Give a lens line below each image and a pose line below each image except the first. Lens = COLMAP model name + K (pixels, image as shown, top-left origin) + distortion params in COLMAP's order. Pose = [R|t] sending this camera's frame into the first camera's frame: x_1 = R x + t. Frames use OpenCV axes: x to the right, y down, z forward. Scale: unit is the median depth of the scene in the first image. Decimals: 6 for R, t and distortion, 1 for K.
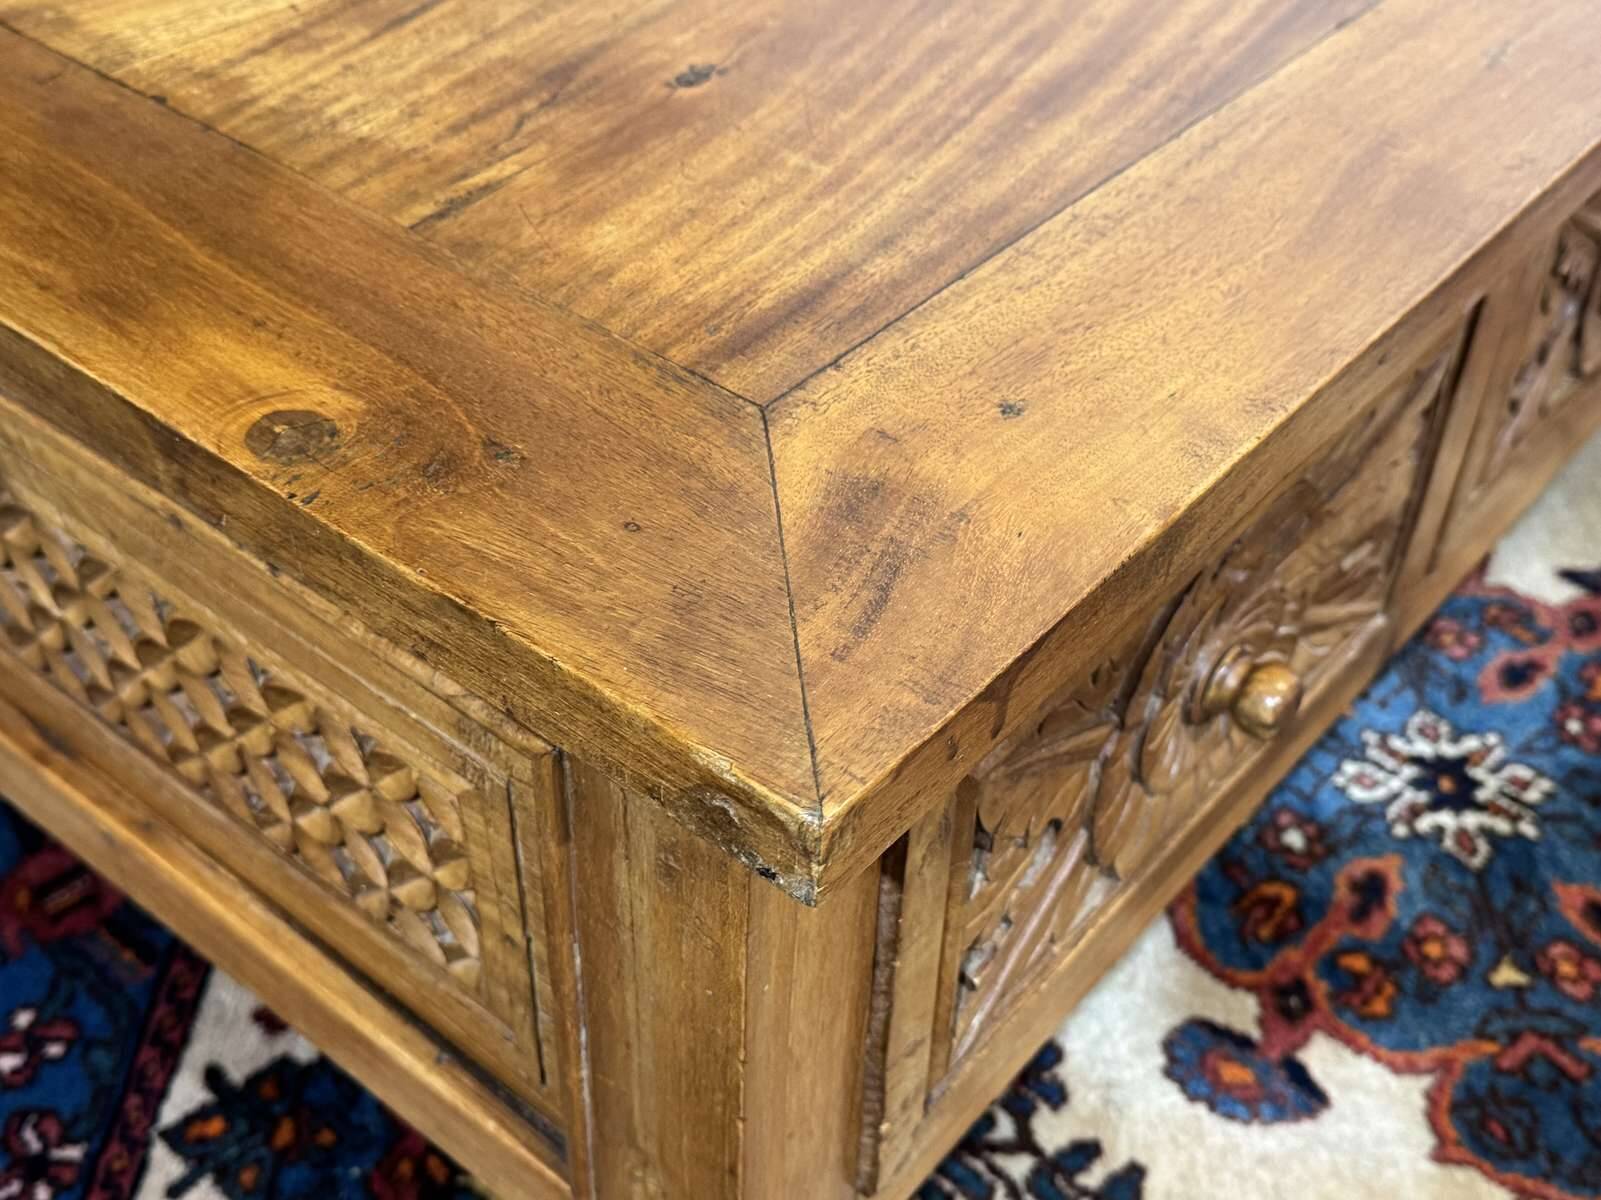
lens RADIAL K [[1868.5, 0, 773.1], [0, 1868.5, 629.7], [0, 0, 1]] dist [0.085680, 0.000000]
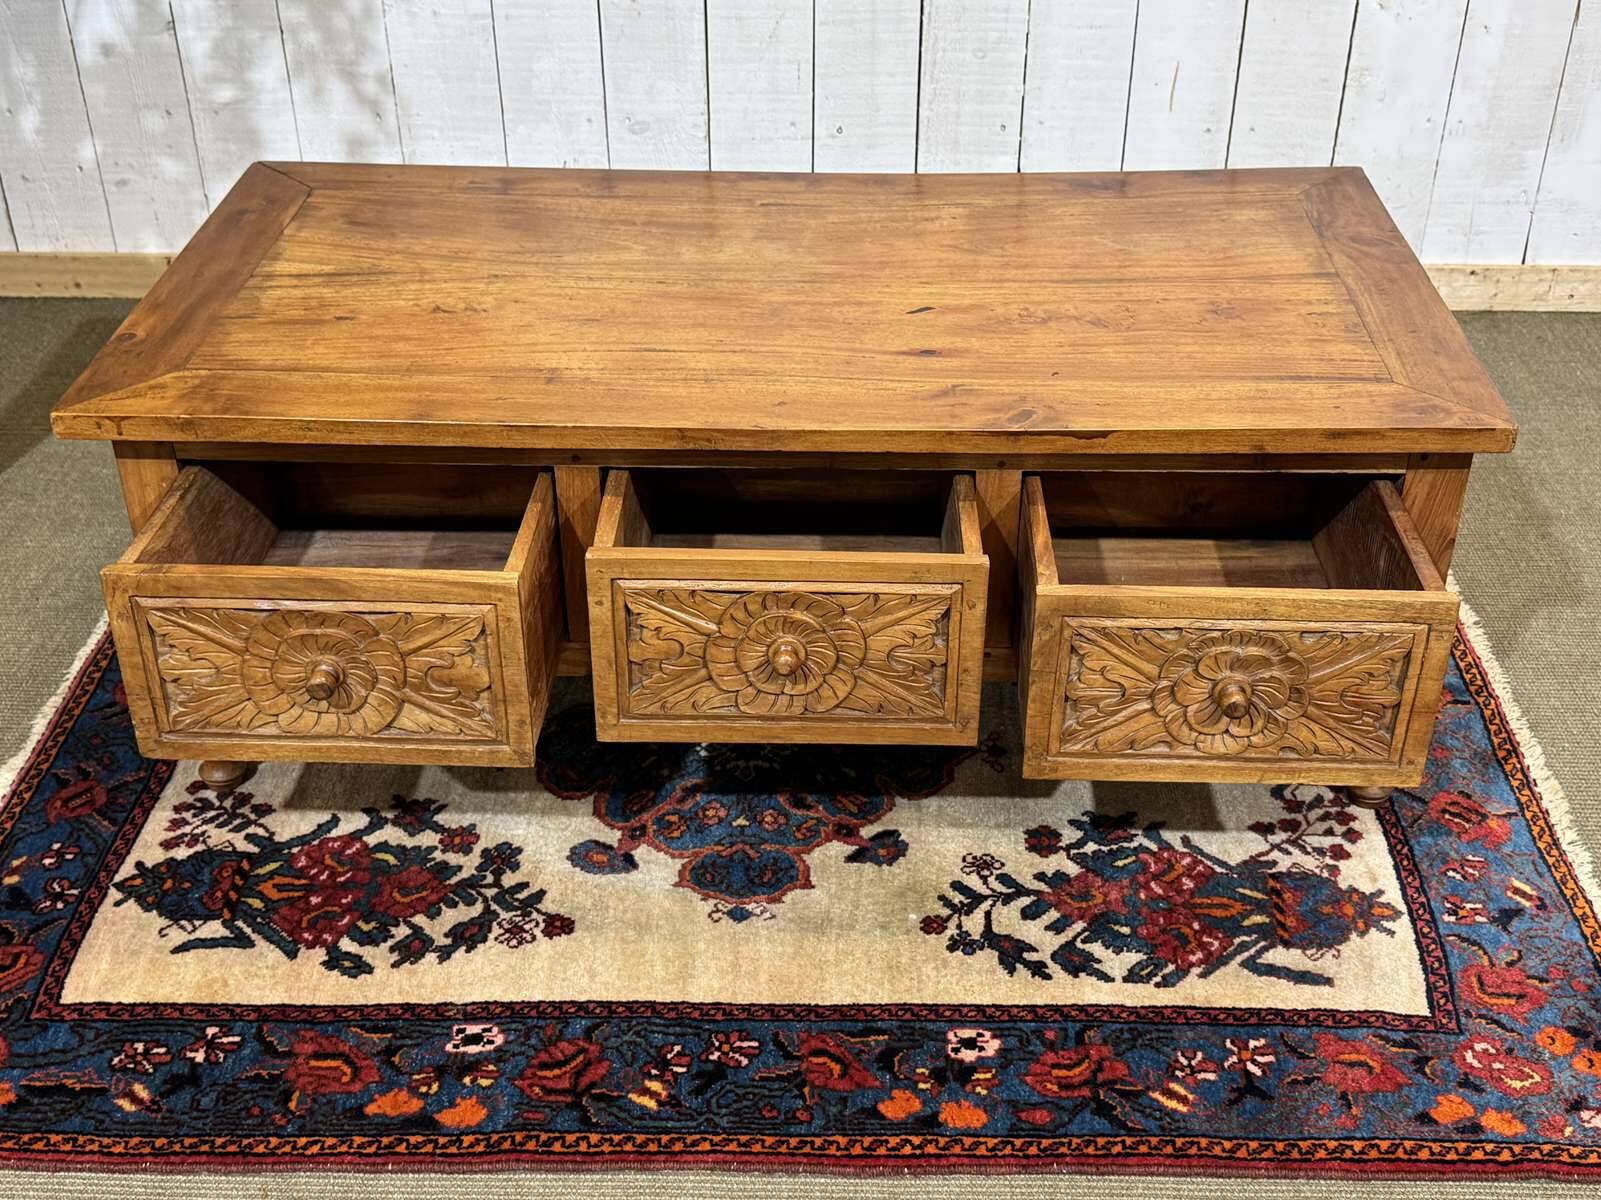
lens RADIAL K [[1868.5, 0, 791.1], [0, 1868.5, 600.9], [0, 0, 1]] dist [0.085680, 0.000000]
pose [[0.999440, -0.020869, -0.026159, 0.530261], [0.015952, 0.984297, -0.175800, 0.325272], [0.029417, 0.175285, 0.984078, -1.212012]]
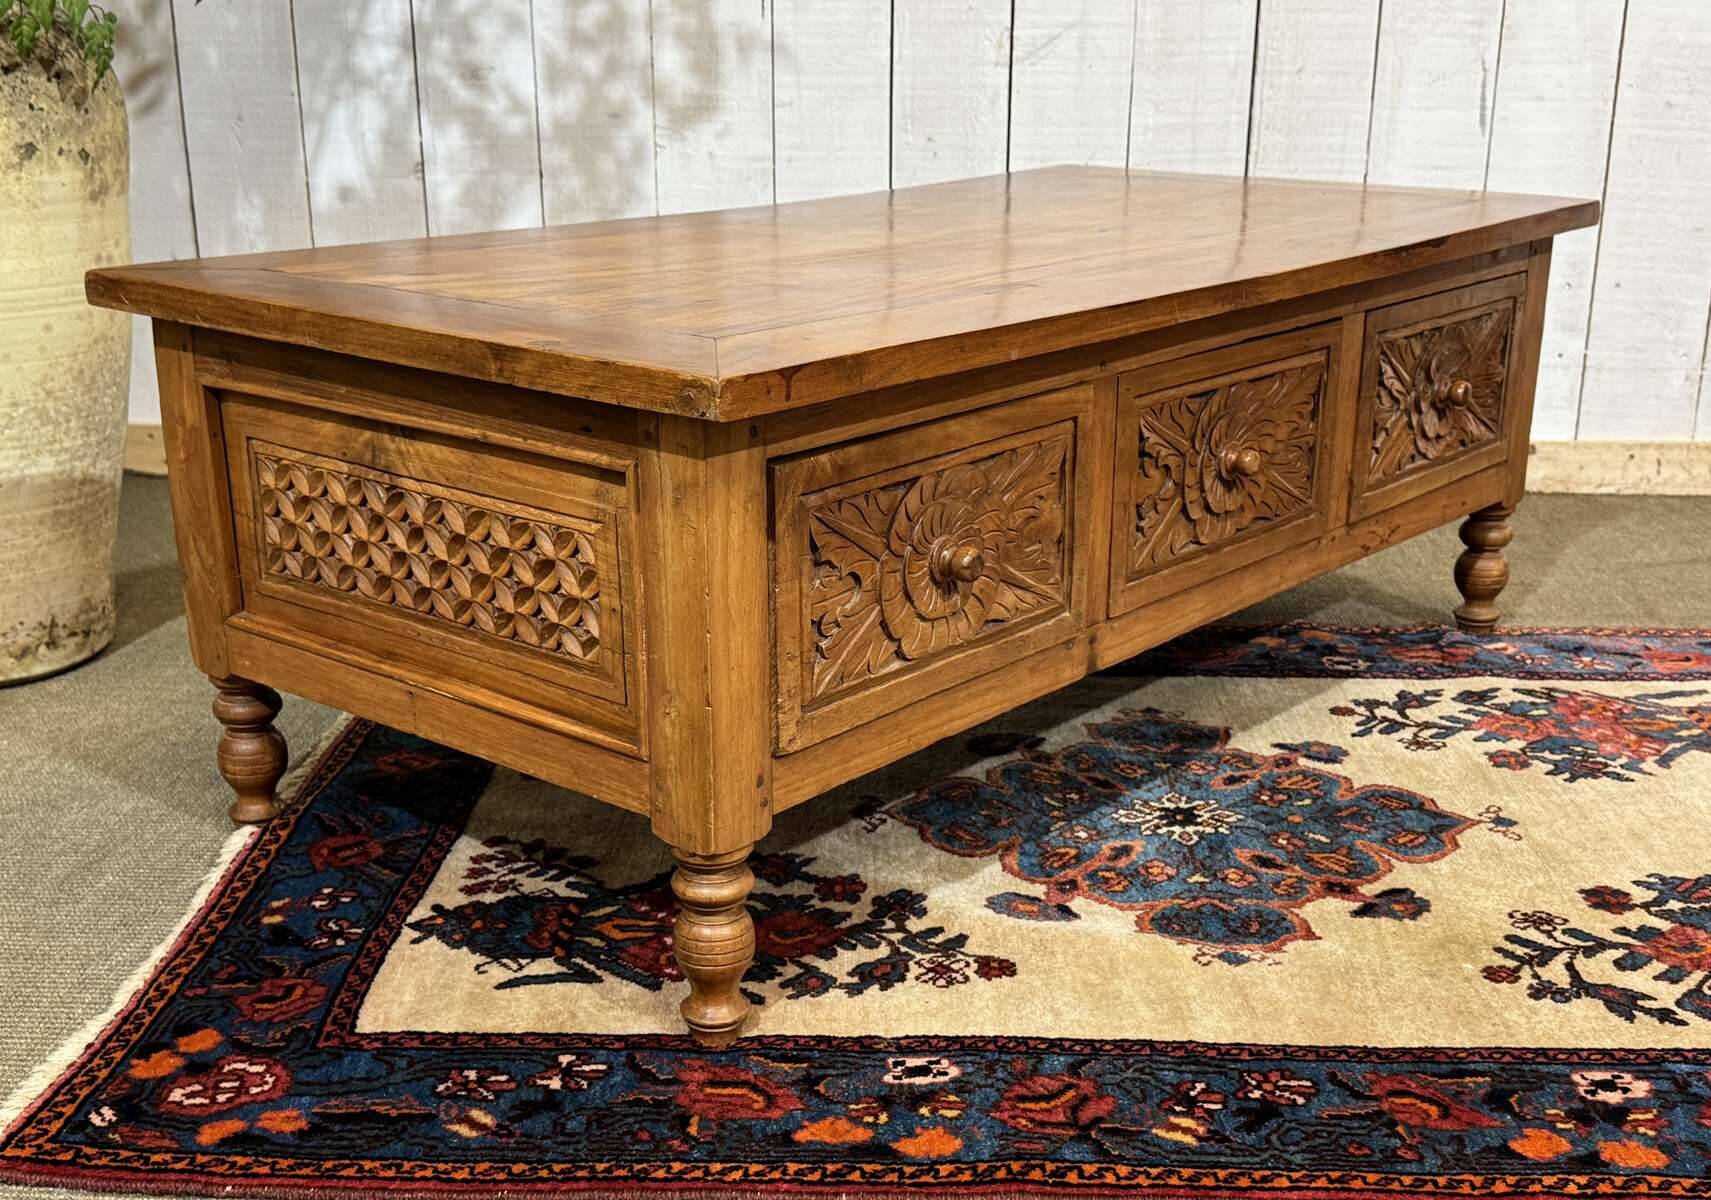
lens RADIAL K [[2003.4, 0, 836.5], [0, 2003.4, 639.4], [0, 0, 1]] dist [0.092631, 0.000000]
pose [[0.999513, -0.017186, -0.026044, 0.122015], [0.004701, 0.908066, -0.418800, 0.769384], [0.030848, 0.418474, 0.907705, -0.754709]]
